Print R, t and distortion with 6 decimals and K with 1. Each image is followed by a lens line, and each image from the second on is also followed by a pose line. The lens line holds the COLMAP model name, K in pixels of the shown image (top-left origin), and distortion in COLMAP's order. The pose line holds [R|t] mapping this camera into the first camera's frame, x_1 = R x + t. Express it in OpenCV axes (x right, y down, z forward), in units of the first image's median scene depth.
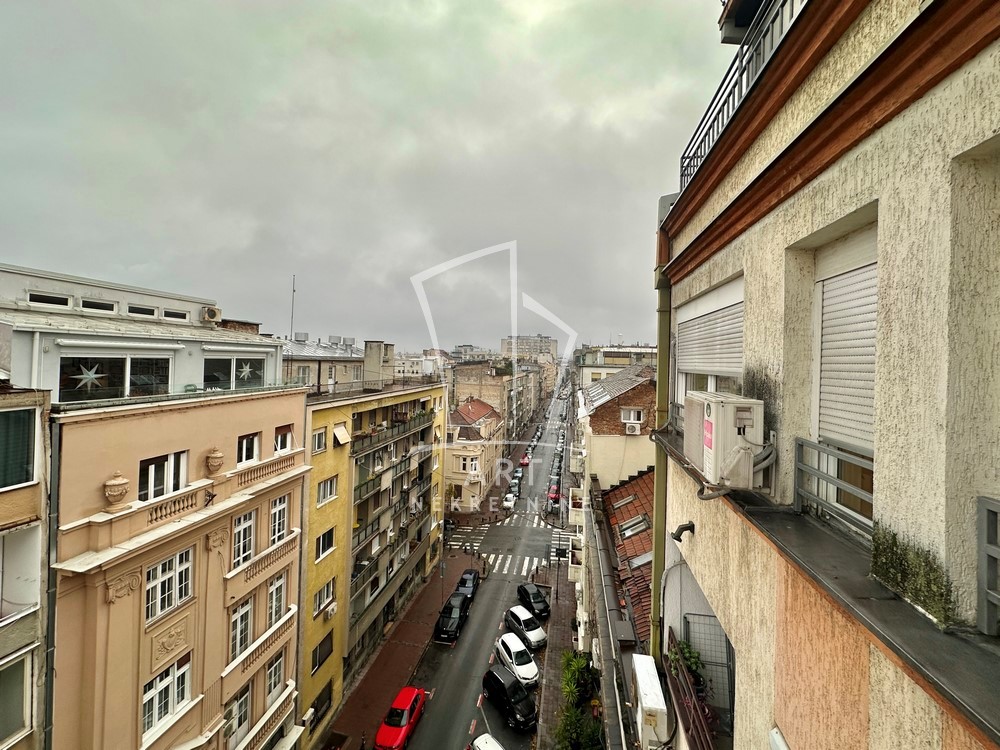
lens RADIAL K [[396.3, 0, 500.0], [0, 396.3, 375.0], [0, 0, 1]] dist [-0.001423, -0.000052]
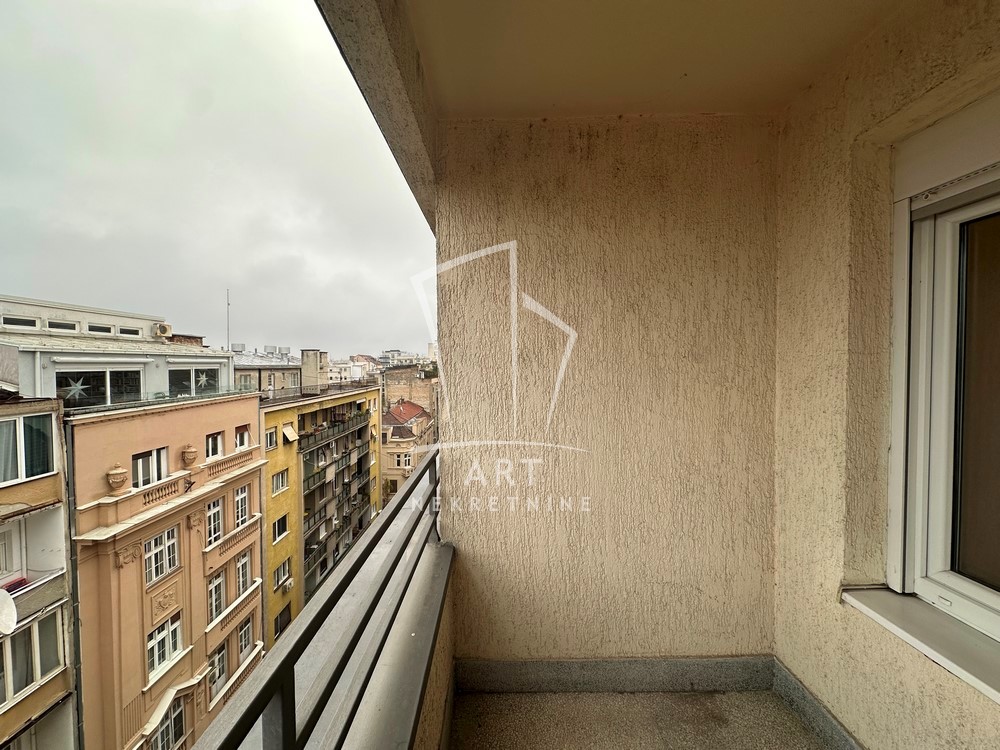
lens RADIAL K [[396.3, 0, 500.0], [0, 396.3, 375.0], [0, 0, 1]] dist [-0.001423, -0.000052]
pose [[0.983106, -0.037514, 0.179151, -0.006602], [0.038770, 0.999242, -0.003516, 0.015131], [-0.178883, 0.010402, 0.983815, -0.311496]]
